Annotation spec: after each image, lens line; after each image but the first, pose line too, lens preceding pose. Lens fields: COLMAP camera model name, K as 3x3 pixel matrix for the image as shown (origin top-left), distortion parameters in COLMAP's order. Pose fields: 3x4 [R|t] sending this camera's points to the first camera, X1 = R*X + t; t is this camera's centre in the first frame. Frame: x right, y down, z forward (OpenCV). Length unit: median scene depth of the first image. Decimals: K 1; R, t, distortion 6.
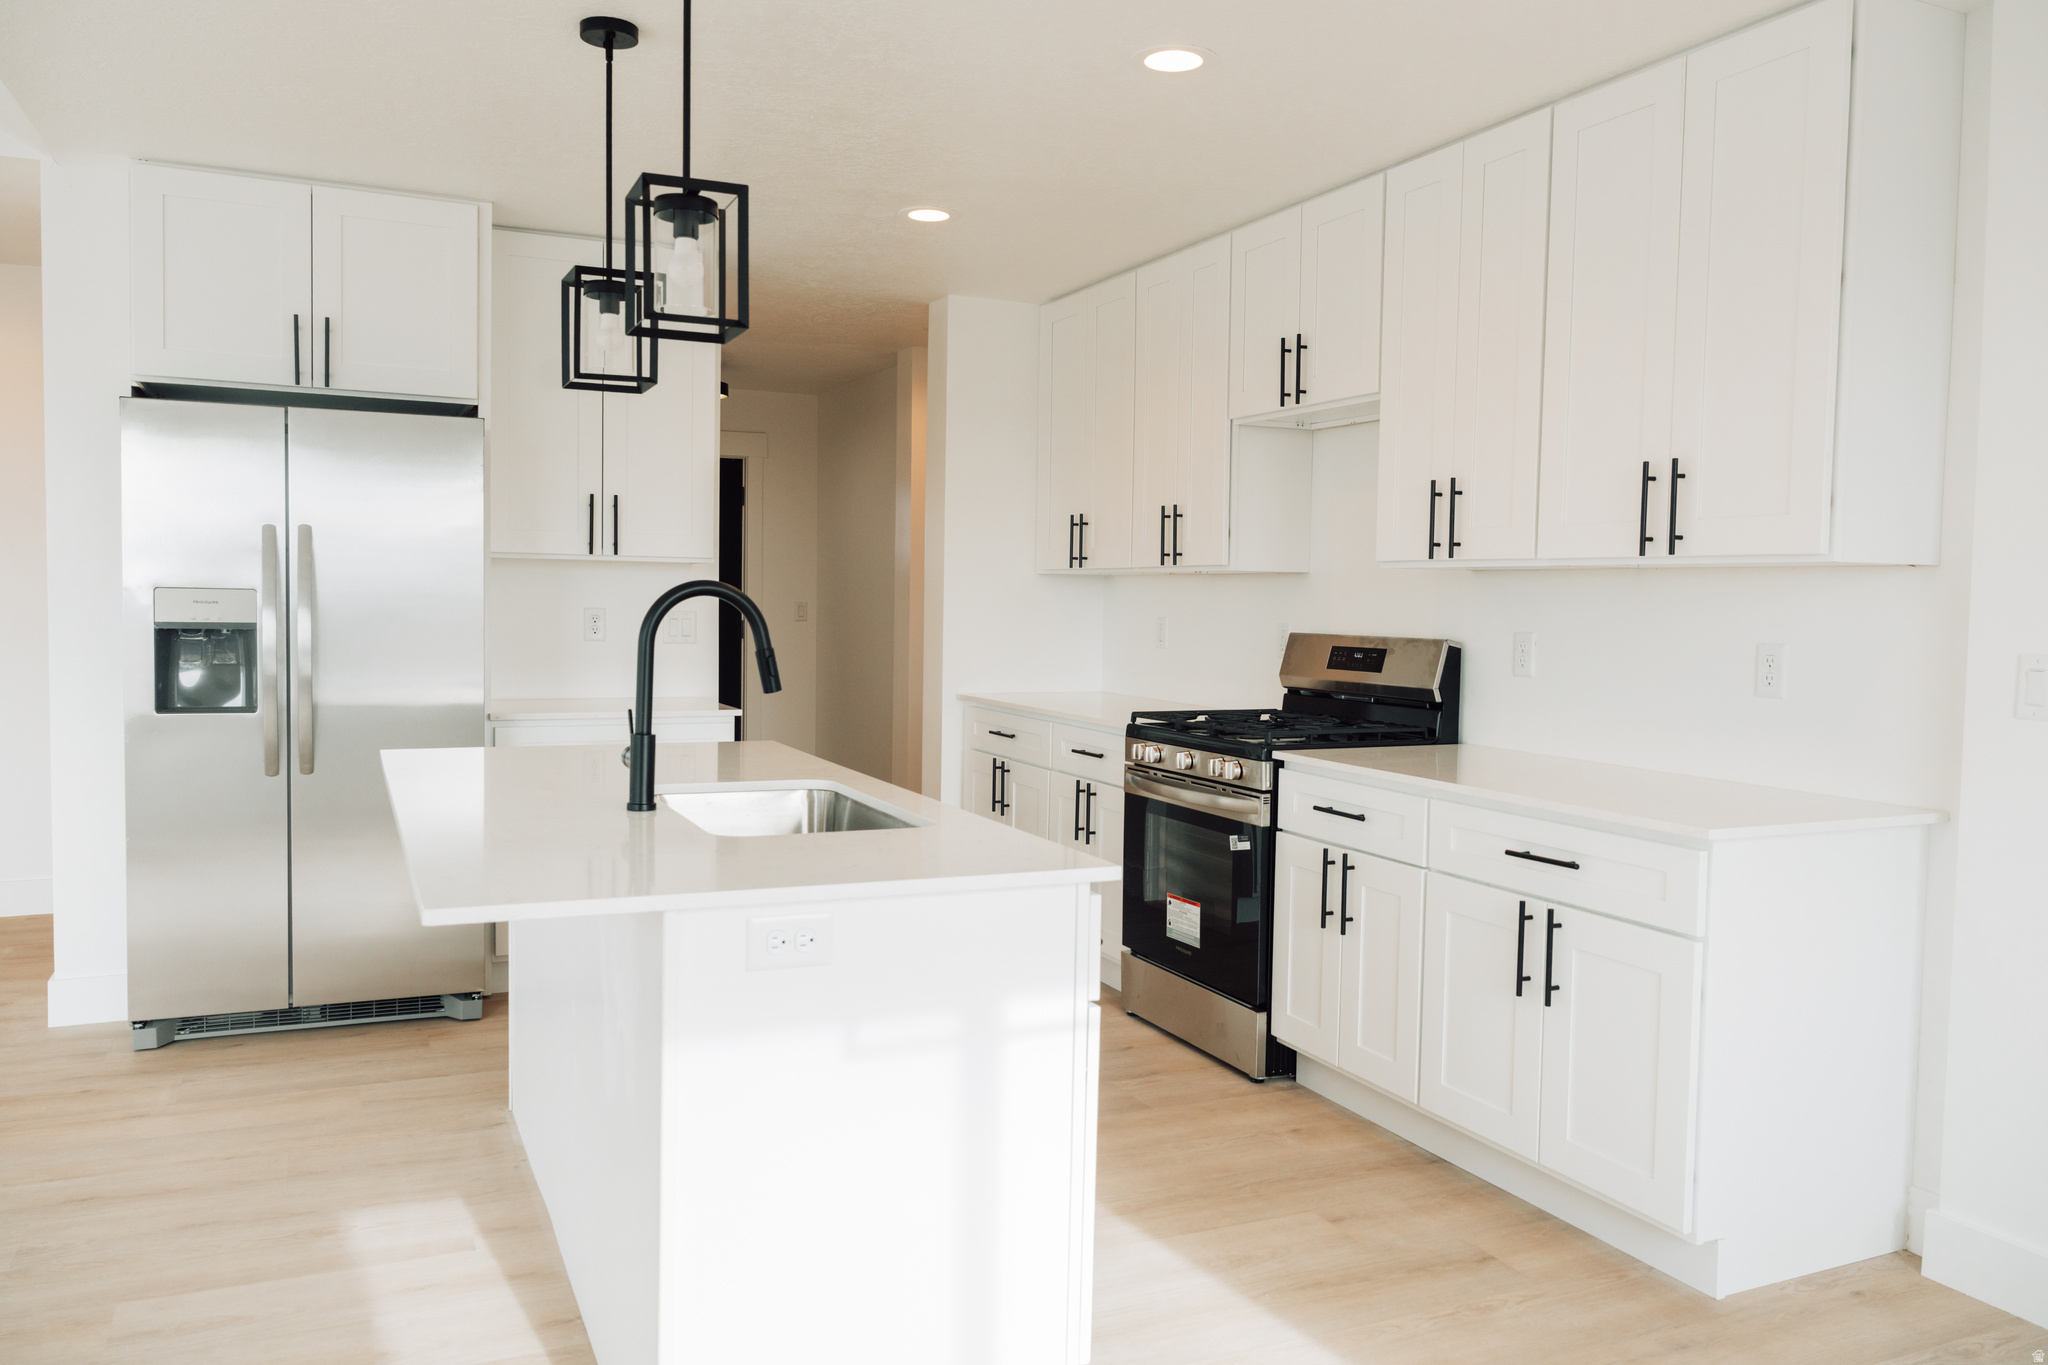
lens RADIAL K [[1527.8, 0, 1023.8], [0, 1527.8, 693.1], [0, 0, 1]] dist [0.000824, 0.002224]
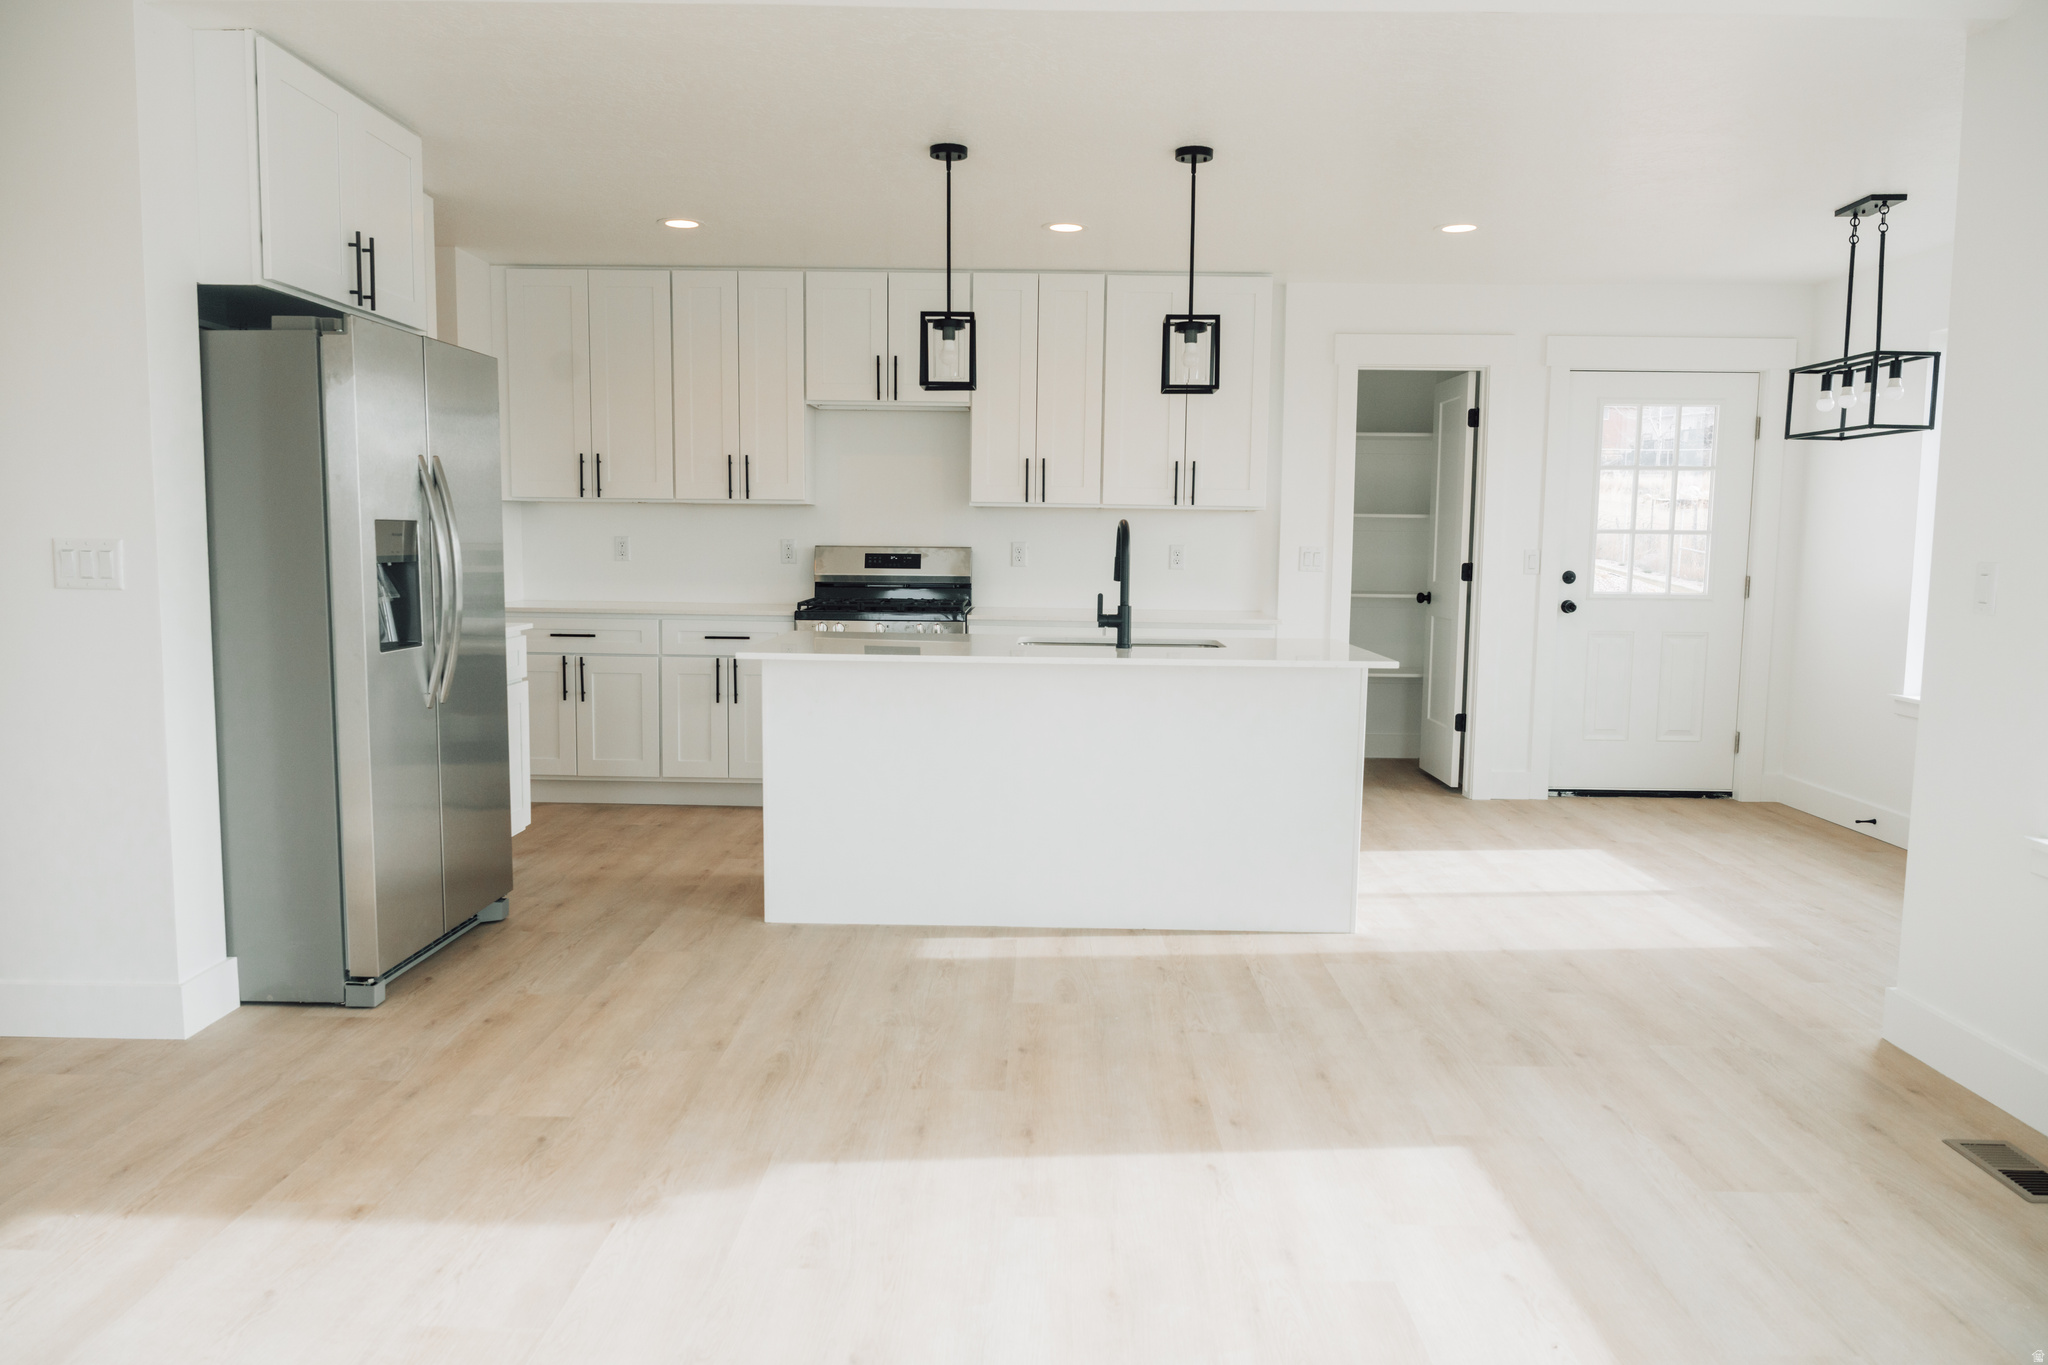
lens RADIAL K [[1449.0, 0, 1025.2], [0, 1449.0, 677.4], [0, 0, 1]] dist [-0.000103, -0.000272]
pose [[0.423726, -0.100925, 0.900150, -1.226506], [0.054126, 0.994819, 0.086061, -0.026576], [-0.904172, 0.012255, 0.426993, 0.251199]]
